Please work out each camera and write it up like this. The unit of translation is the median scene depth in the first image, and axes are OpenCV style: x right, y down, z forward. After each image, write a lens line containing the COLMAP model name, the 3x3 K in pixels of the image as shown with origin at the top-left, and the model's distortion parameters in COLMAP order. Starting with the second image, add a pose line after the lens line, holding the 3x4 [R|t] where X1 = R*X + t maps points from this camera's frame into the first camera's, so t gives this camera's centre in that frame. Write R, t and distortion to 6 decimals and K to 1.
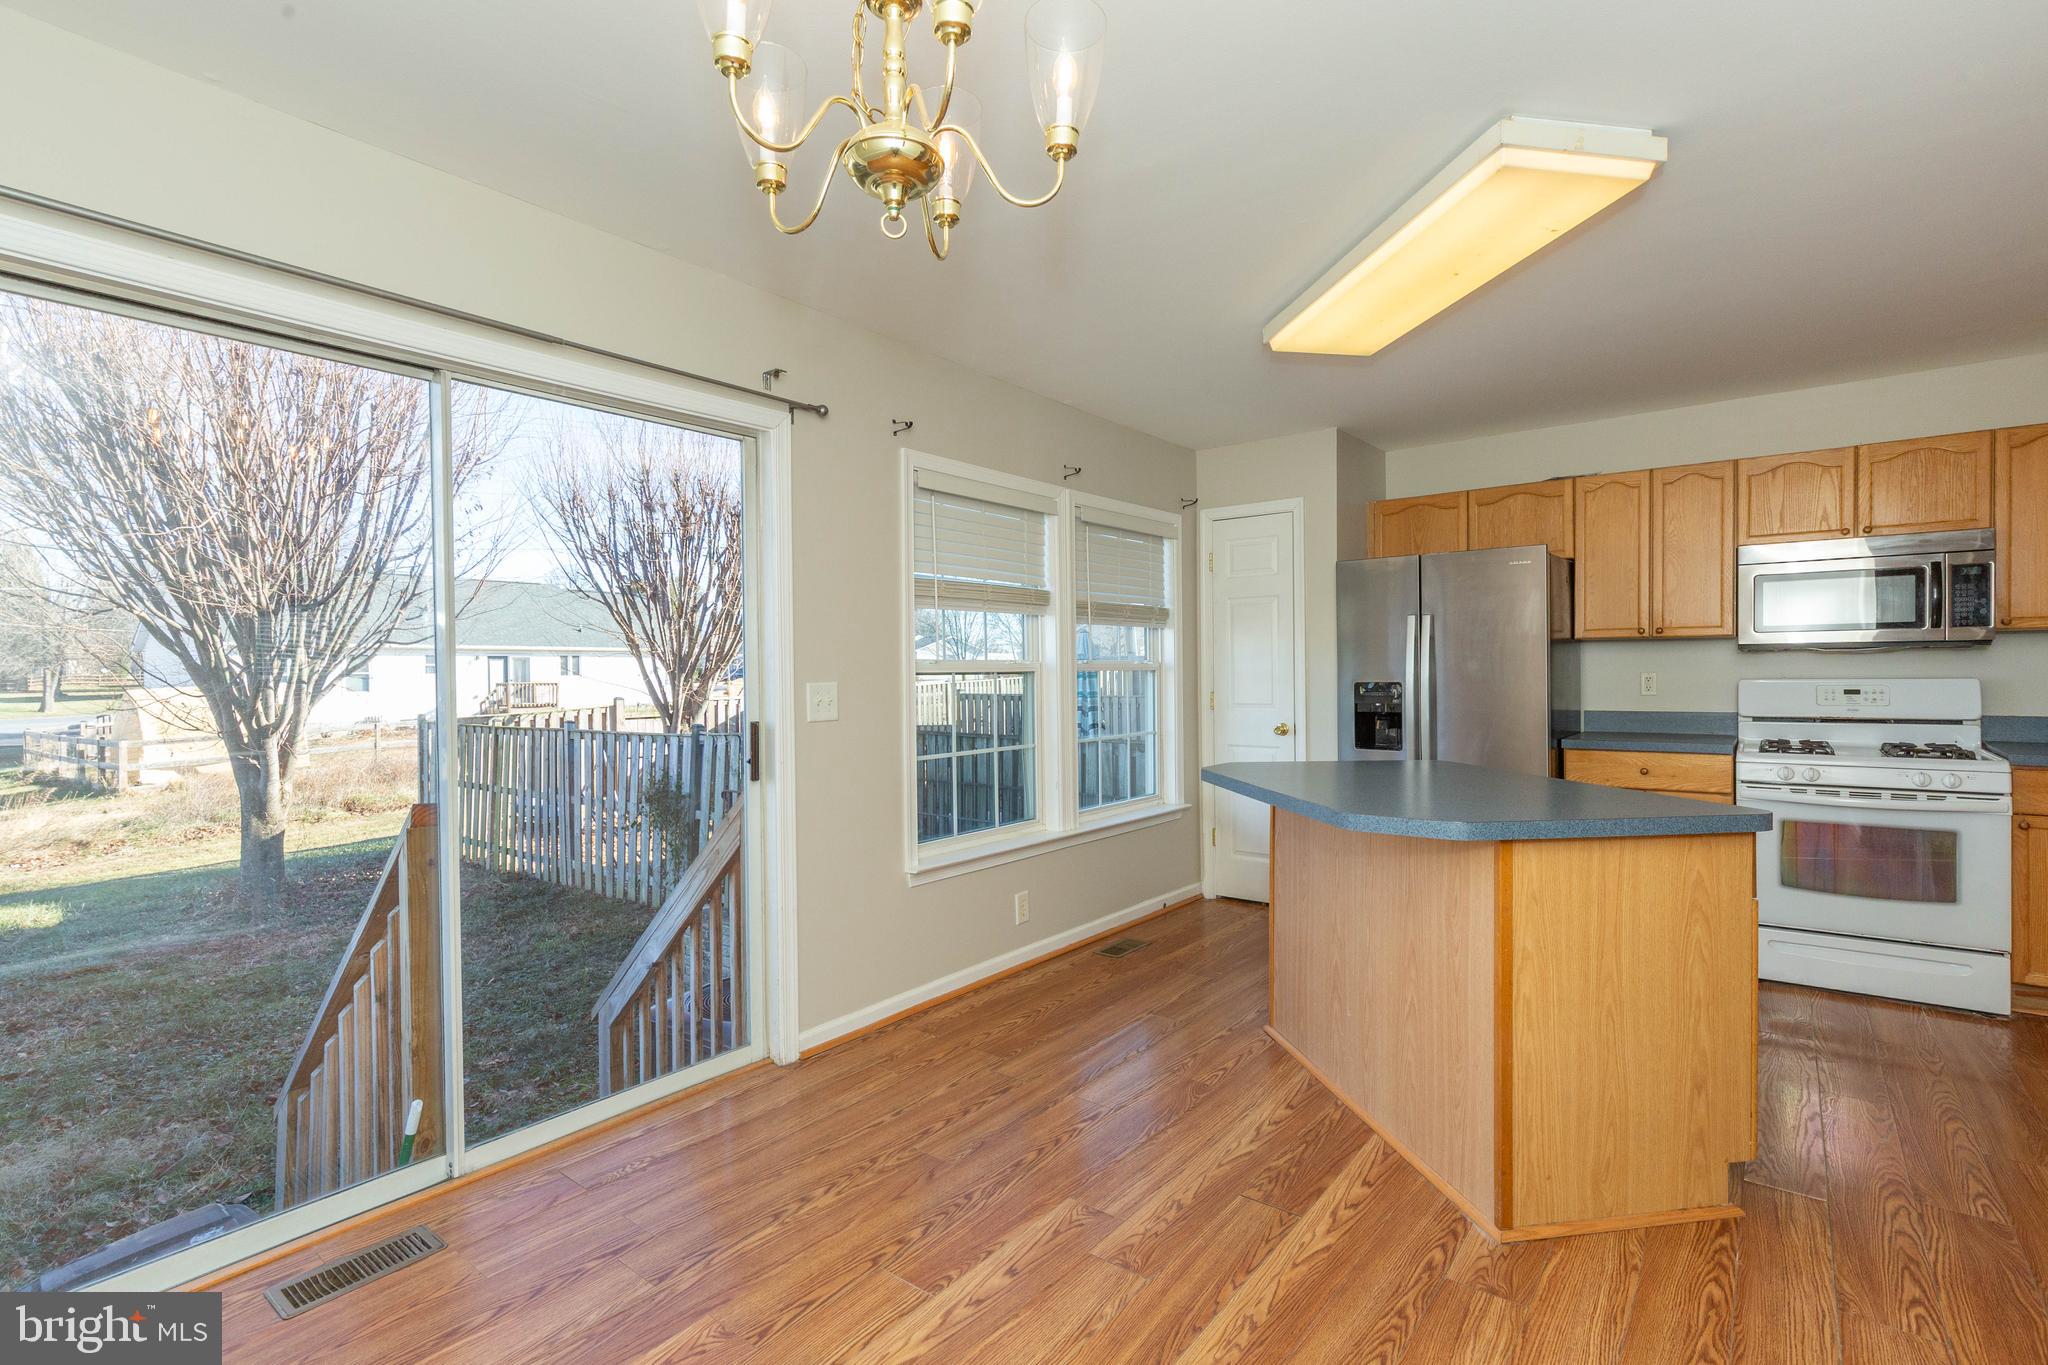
lens RADIAL K [[981.4, 0, 1026.7], [0, 981.4, 675.6], [0, 0, 1]] dist [0.008501, -0.002210]
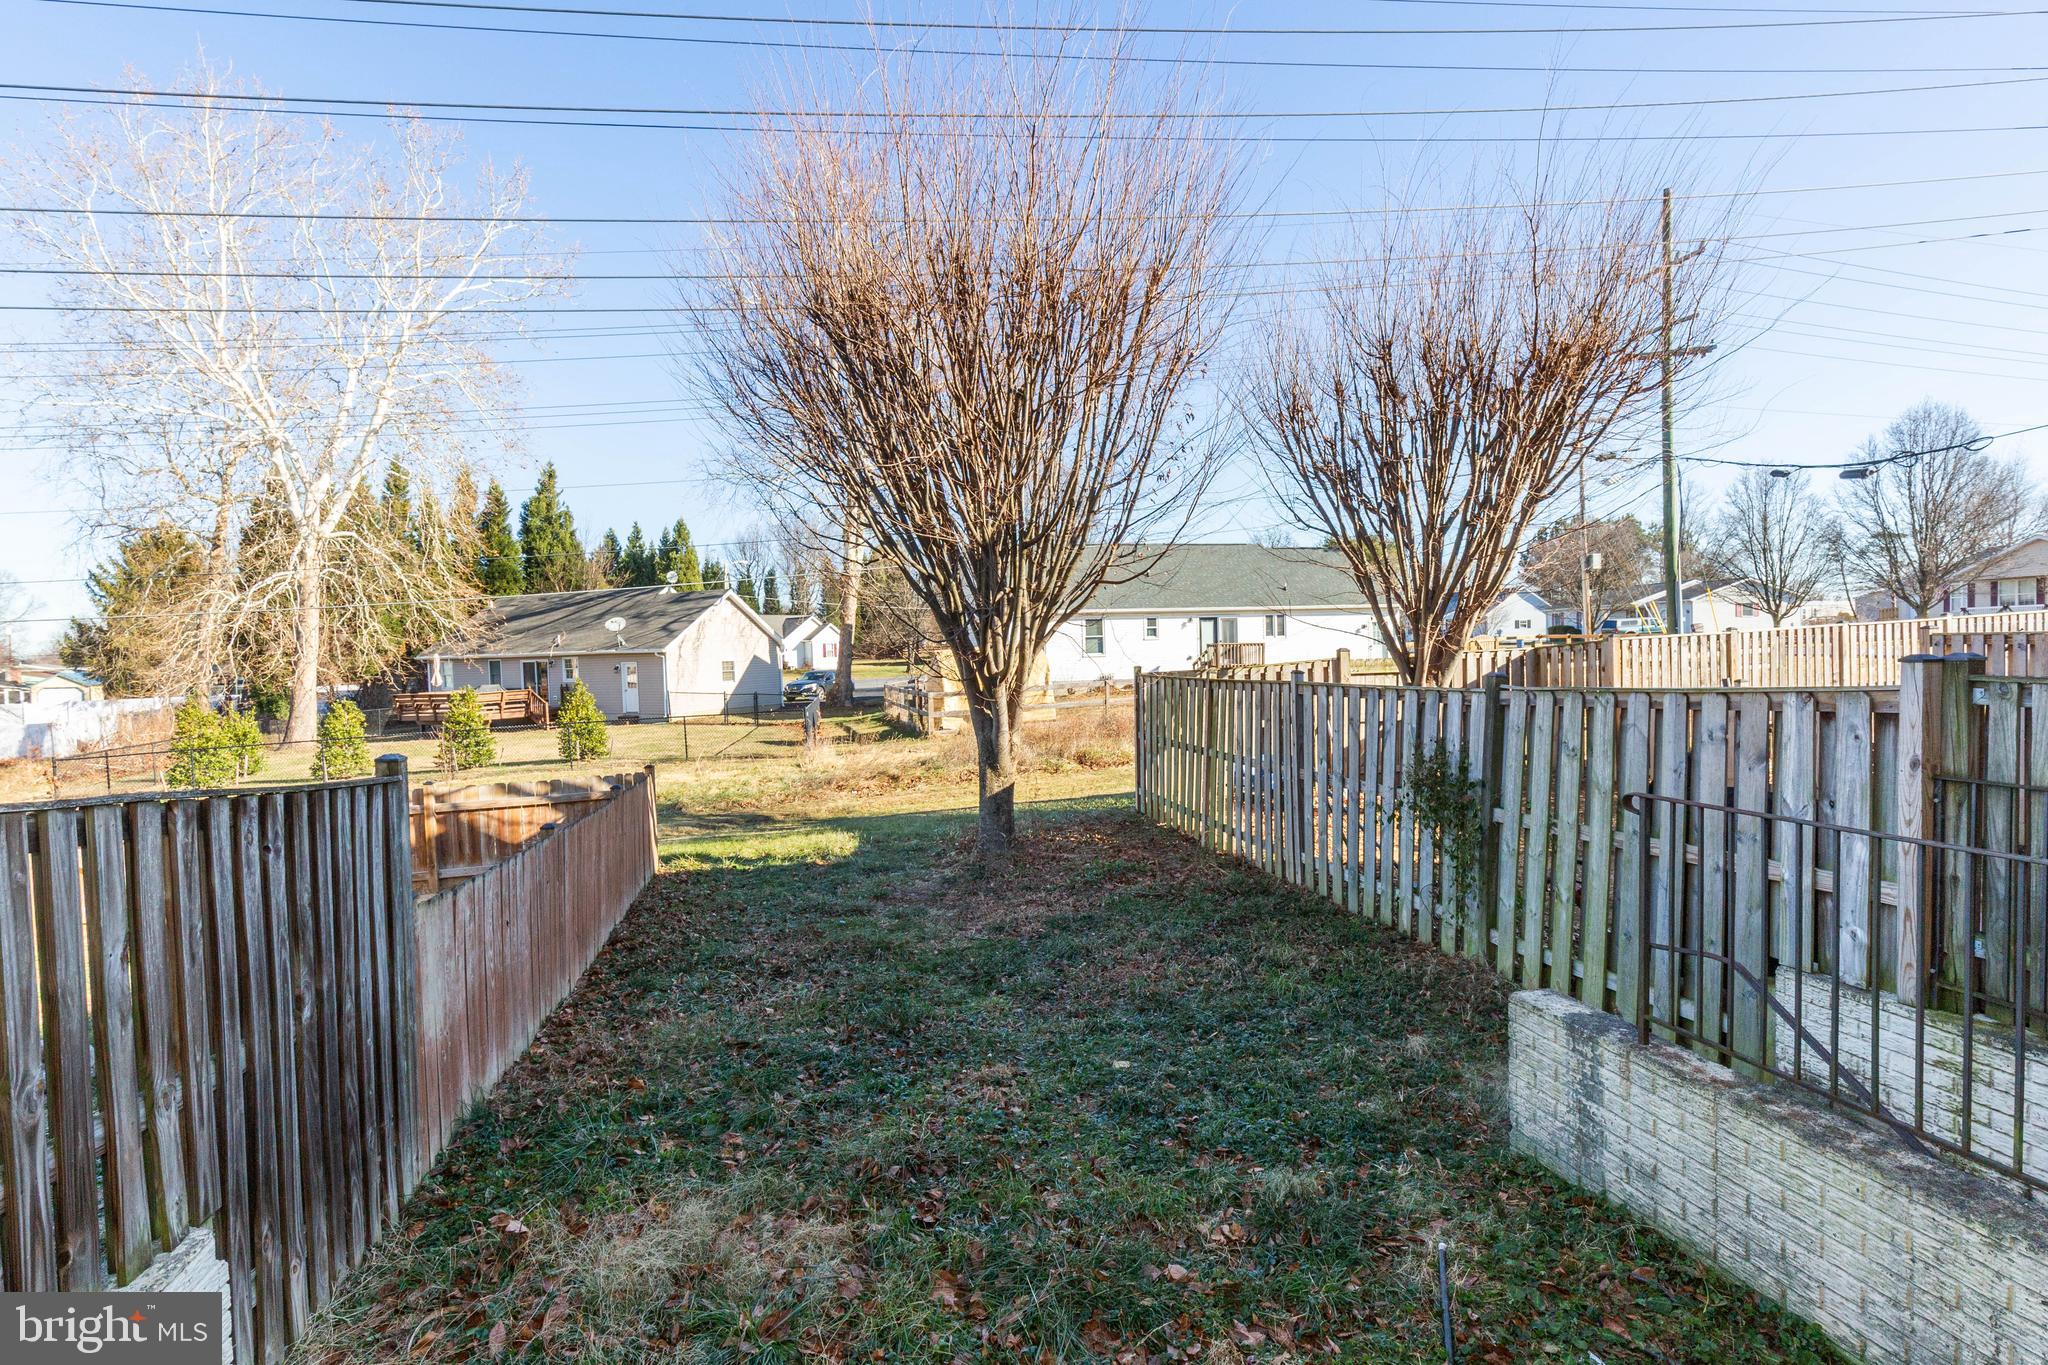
lens RADIAL K [[981.4, 0, 1024.5], [0, 981.4, 687.5], [0, 0, 1]] dist [0.008501, -0.002210]
pose [[0.779714, 0.015597, -0.625942, -0.144355], [0.012513, 0.999102, 0.040483, 0.024219], [0.626011, -0.039398, 0.778818, 0.257134]]
